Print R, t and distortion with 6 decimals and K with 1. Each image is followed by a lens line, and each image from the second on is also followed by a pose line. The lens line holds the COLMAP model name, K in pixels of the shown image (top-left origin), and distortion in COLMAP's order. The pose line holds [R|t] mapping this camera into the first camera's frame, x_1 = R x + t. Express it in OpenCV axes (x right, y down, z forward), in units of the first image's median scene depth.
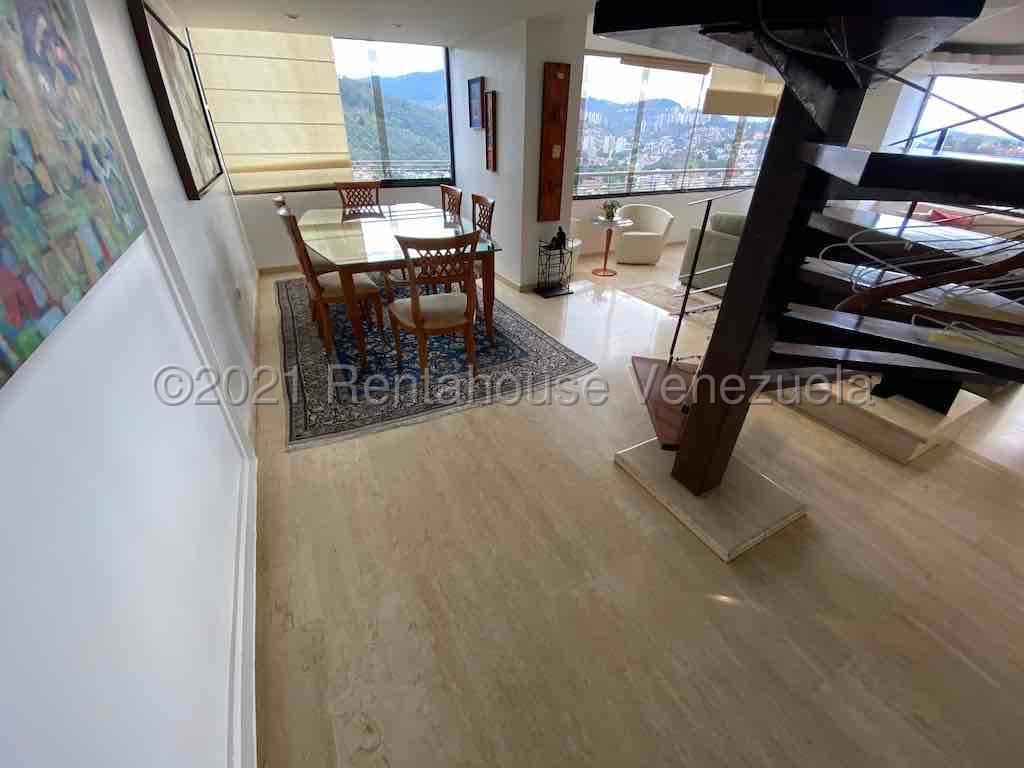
lens RADIAL K [[422.1, 0, 508.1], [0, 422.1, 386.3], [0, 0, 1]] dist [-0.010581, -0.006974]
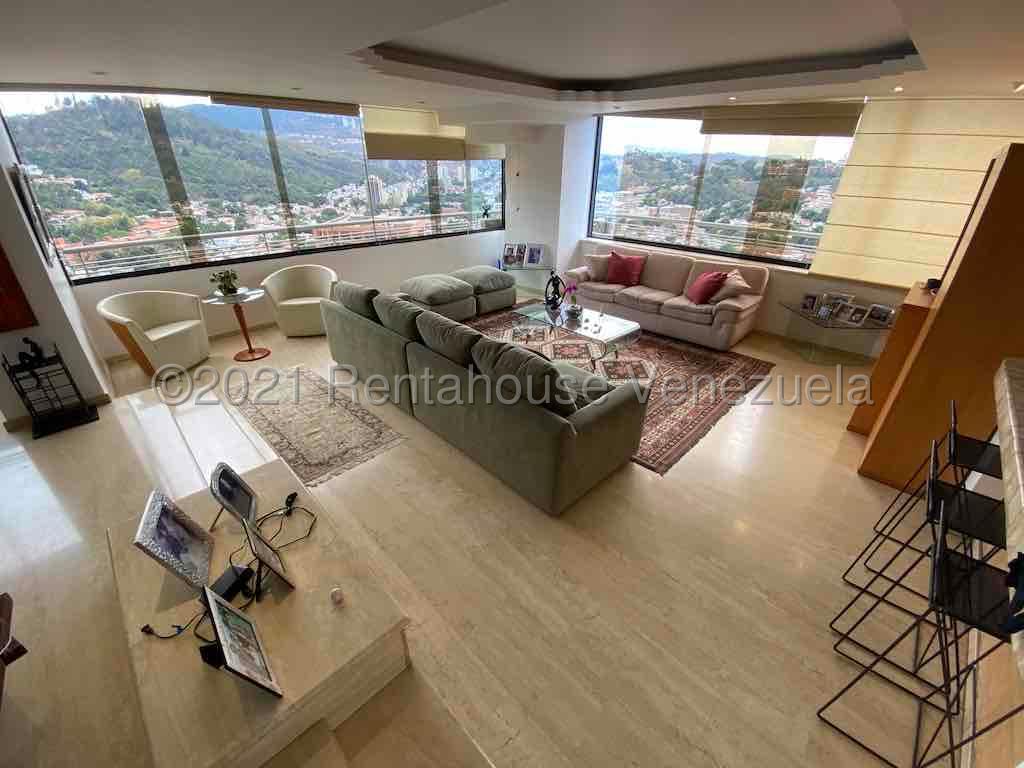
lens RADIAL K [[422.1, 0, 509.6], [0, 422.1, 383.9], [0, 0, 1]] dist [-0.010581, -0.006974]
pose [[0.952600, -0.140927, 0.269615, 0.607019], [0.156845, 0.986879, -0.038326, -0.140735], [-0.260676, 0.078797, 0.962205, 0.145090]]
